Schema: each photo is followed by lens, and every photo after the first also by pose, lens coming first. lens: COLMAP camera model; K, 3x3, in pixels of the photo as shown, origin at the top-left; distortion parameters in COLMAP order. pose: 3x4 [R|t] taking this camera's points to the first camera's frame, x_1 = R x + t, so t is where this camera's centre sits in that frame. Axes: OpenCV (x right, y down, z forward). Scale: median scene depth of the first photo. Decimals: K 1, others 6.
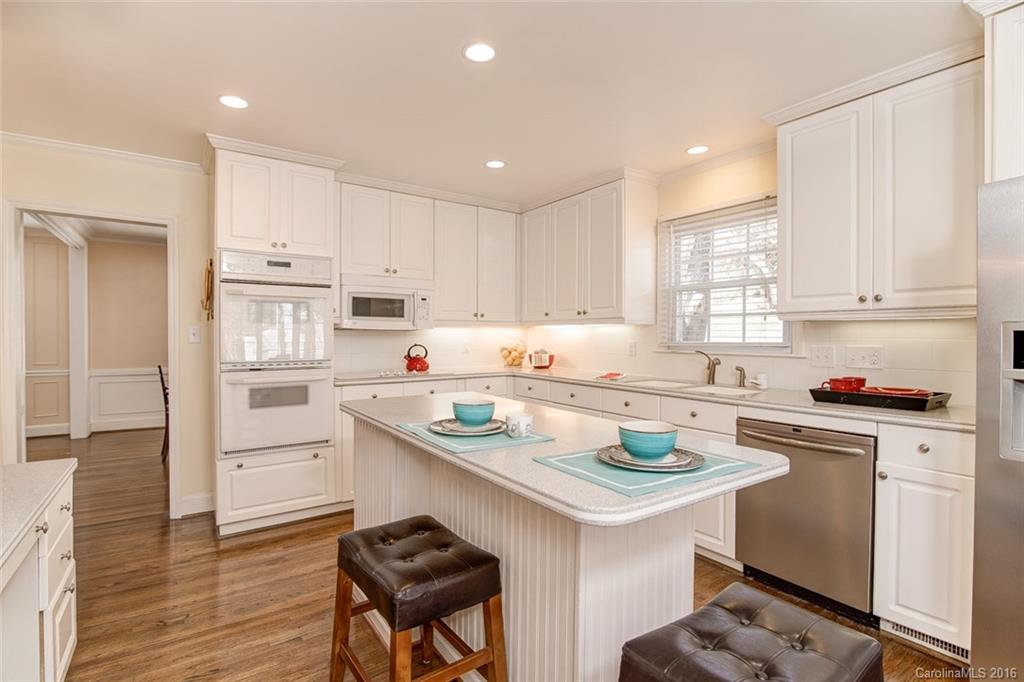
lens RADIAL K [[476.6, 0, 511.5], [0, 476.6, 341.7], [0, 0, 1]] dist [-0.010637, -0.000593]
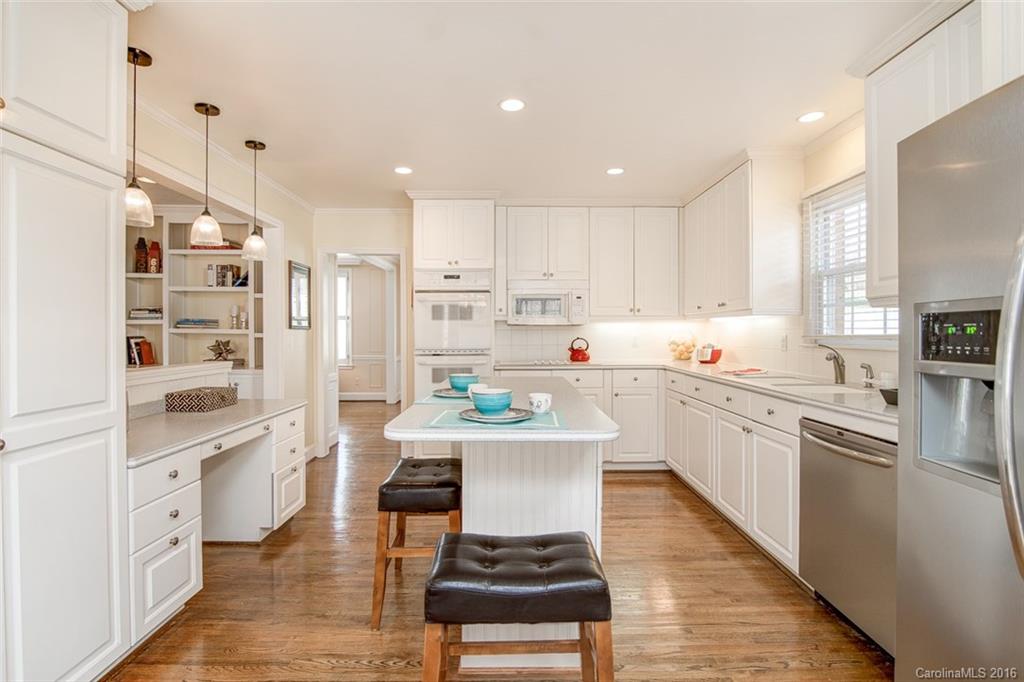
lens RADIAL K [[476.6, 0, 515.2], [0, 476.6, 334.3], [0, 0, 1]] dist [-0.010637, -0.000593]
pose [[0.842459, -0.001620, -0.538758, 0.317851], [-0.002691, 0.999970, -0.007214, 0.006852], [0.538754, 0.007528, 0.842429, -0.030746]]
